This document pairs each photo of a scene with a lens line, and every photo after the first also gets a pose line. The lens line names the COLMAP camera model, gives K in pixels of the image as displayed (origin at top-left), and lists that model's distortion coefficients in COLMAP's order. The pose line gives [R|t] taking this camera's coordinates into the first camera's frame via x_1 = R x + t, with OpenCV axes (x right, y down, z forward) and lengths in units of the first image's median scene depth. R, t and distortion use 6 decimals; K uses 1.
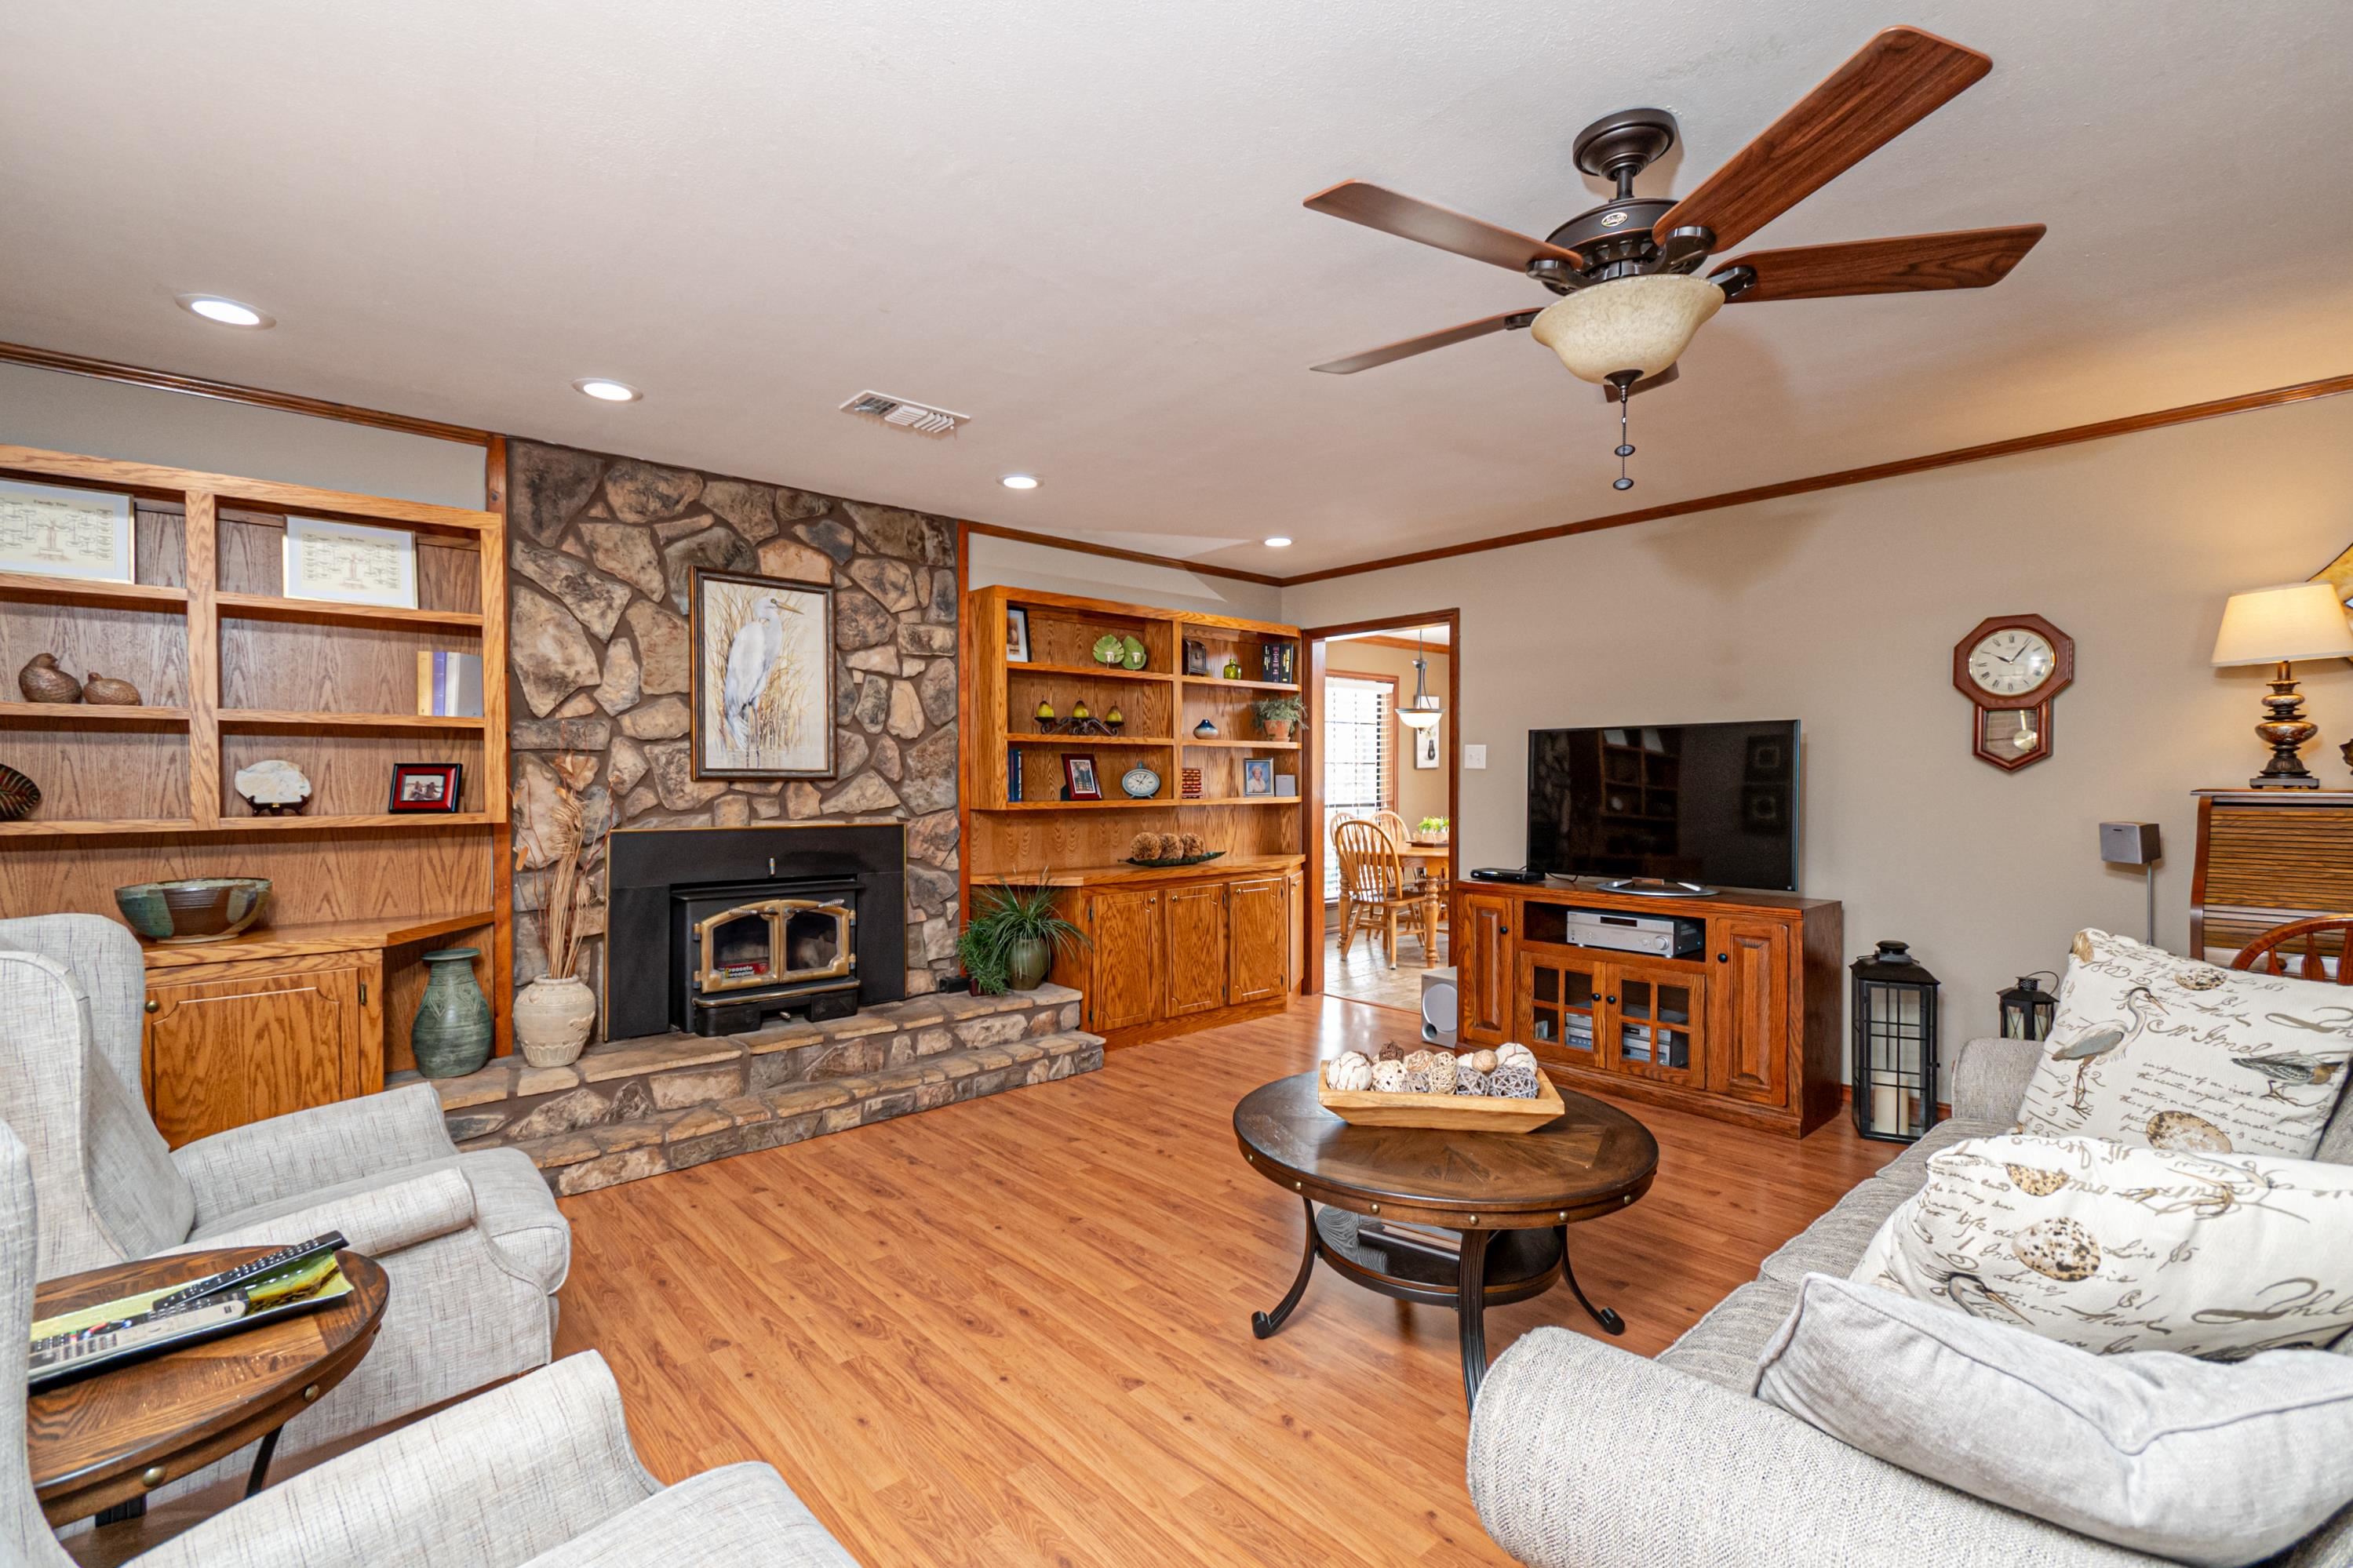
lens RADIAL K [[1042.5, 0, 1179.9], [0, 1042.5, 783.2], [0, 0, 1]] dist [0.000687, -0.000052]
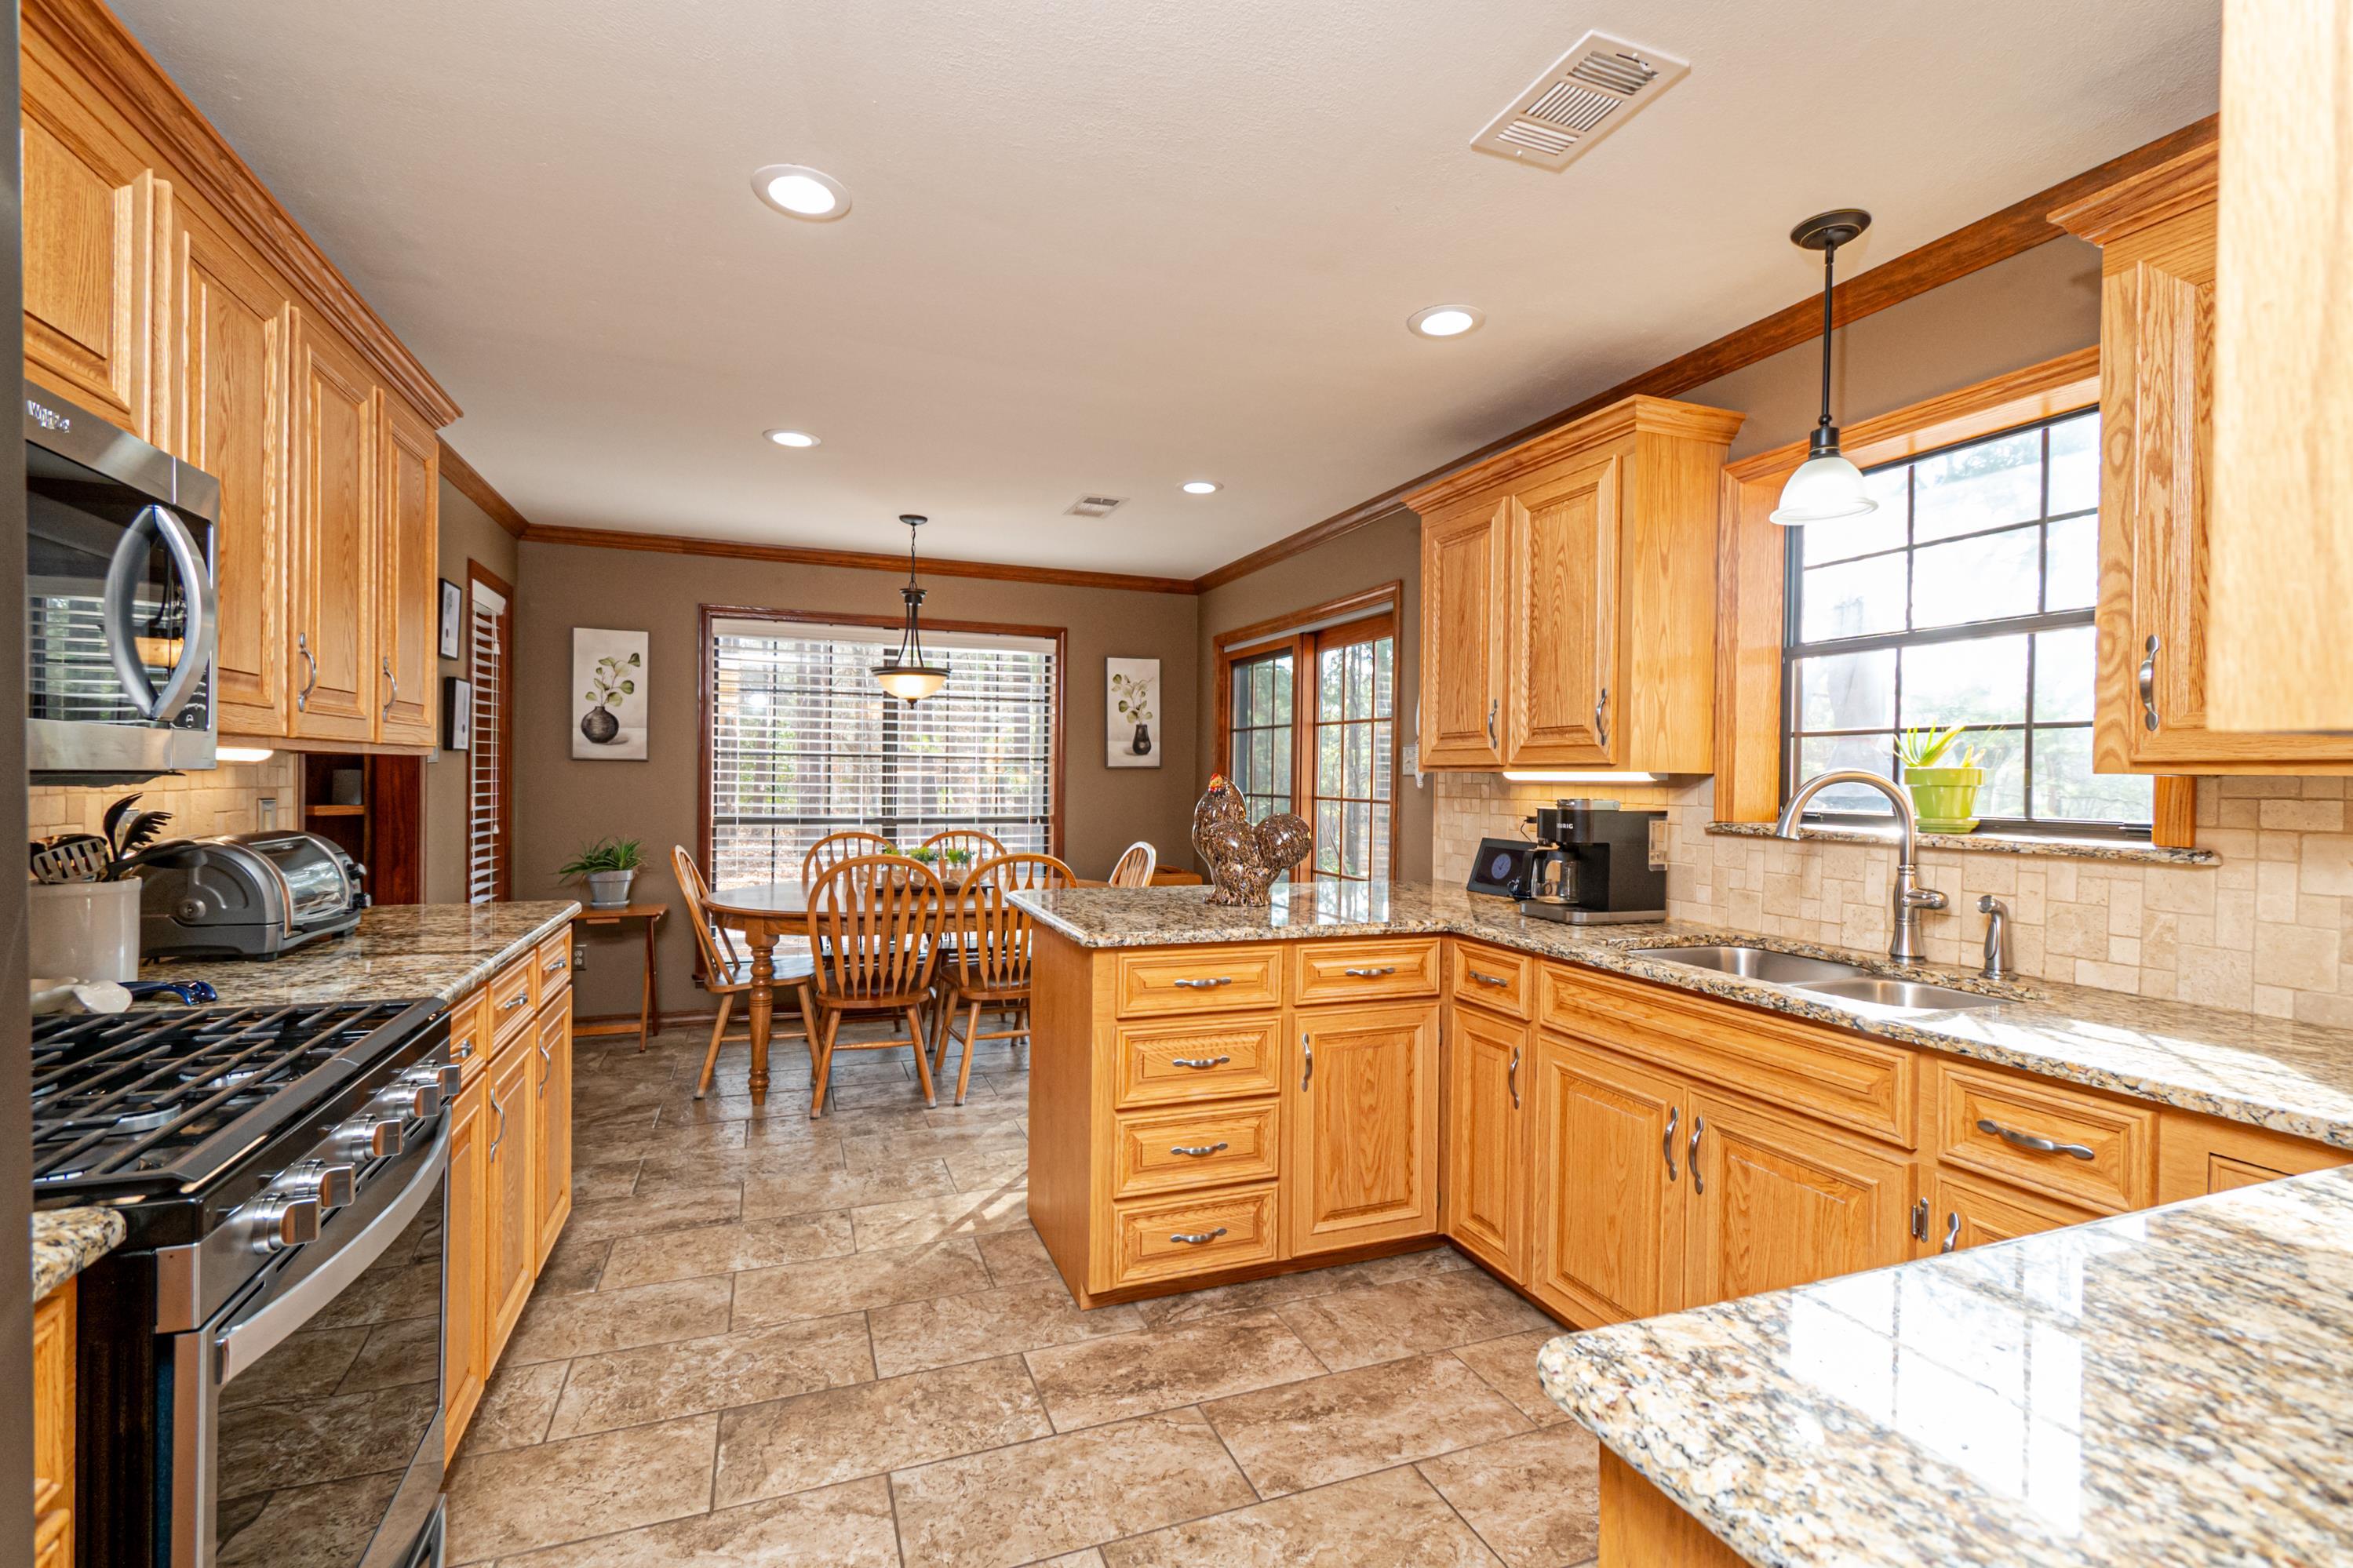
lens RADIAL K [[1042.5, 0, 1179.9], [0, 1042.5, 783.2], [0, 0, 1]] dist [0.000687, -0.000052]
pose [[0.935246, 0.016015, -0.353635, 0.541578], [-0.013645, 0.999865, 0.009194, -0.012042], [0.353734, -0.003774, 0.935338, 0.443733]]
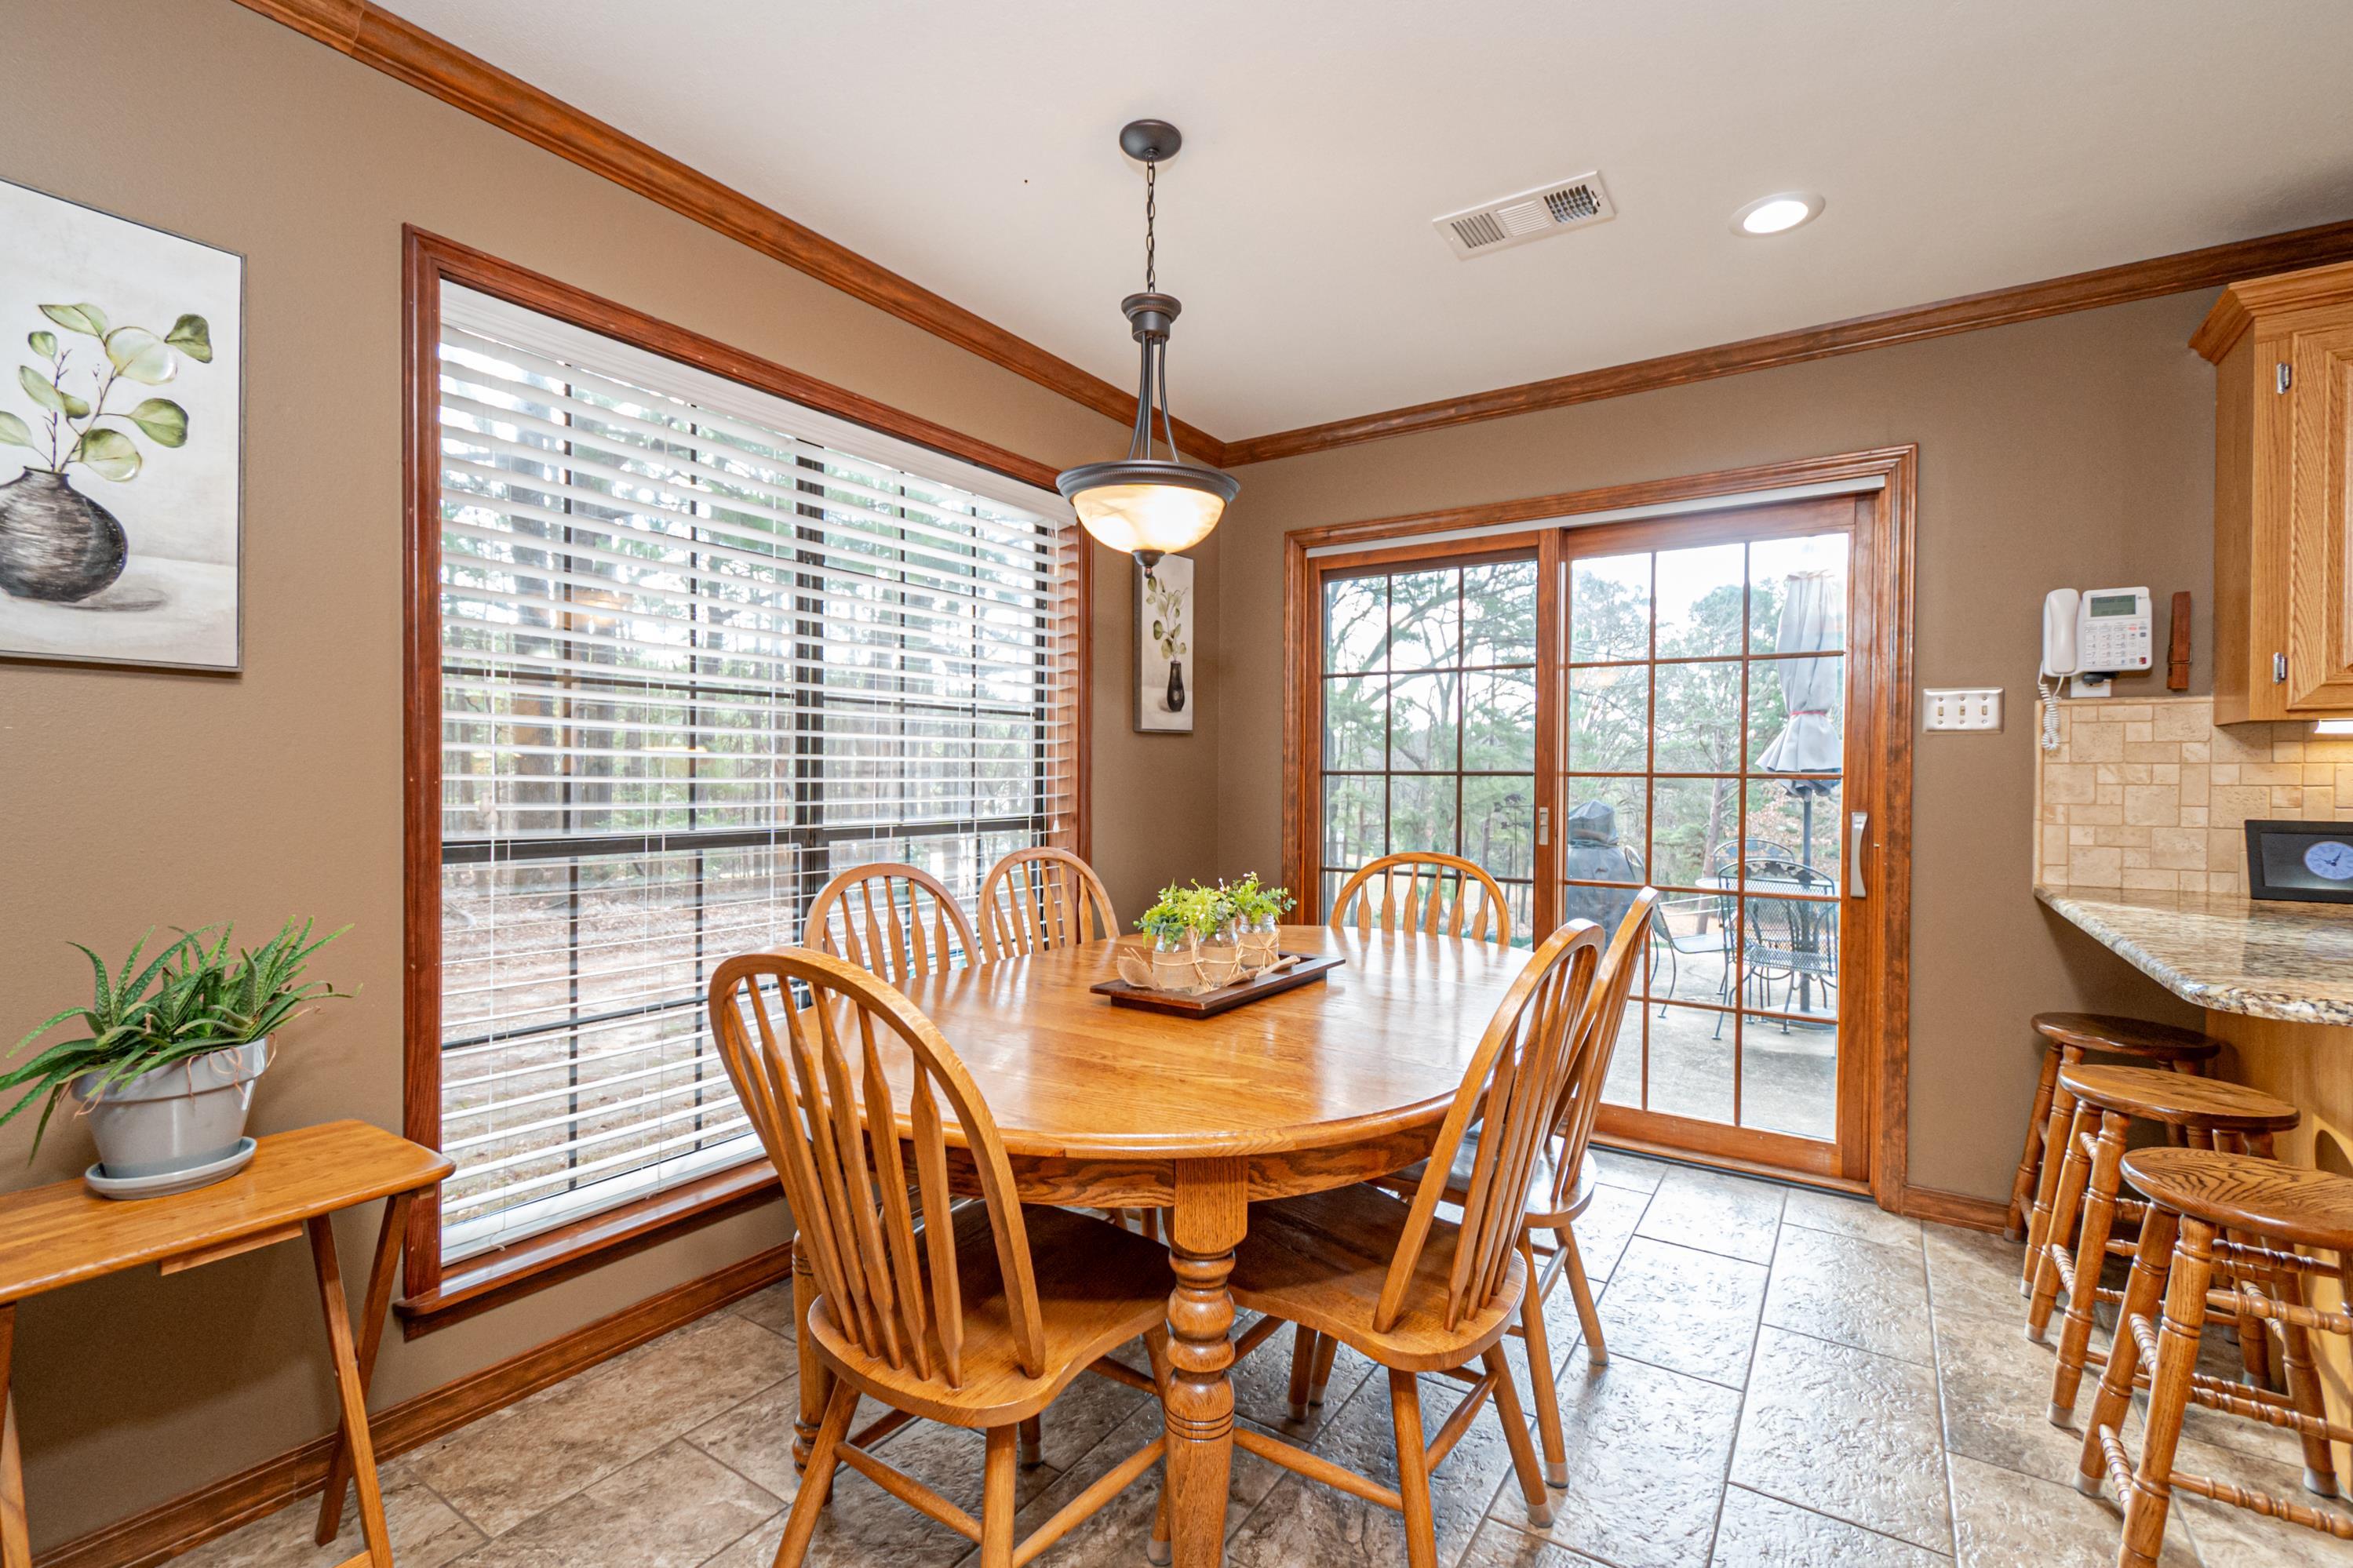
lens RADIAL K [[1042.5, 0, 1179.9], [0, 1042.5, 783.2], [0, 0, 1]] dist [0.000687, -0.000052]
pose [[0.970041, 0.006050, 0.242868, 0.160989], [-0.008926, 0.999902, 0.010747, 0.000895], [-0.242779, -0.012592, 0.970000, 0.674005]]
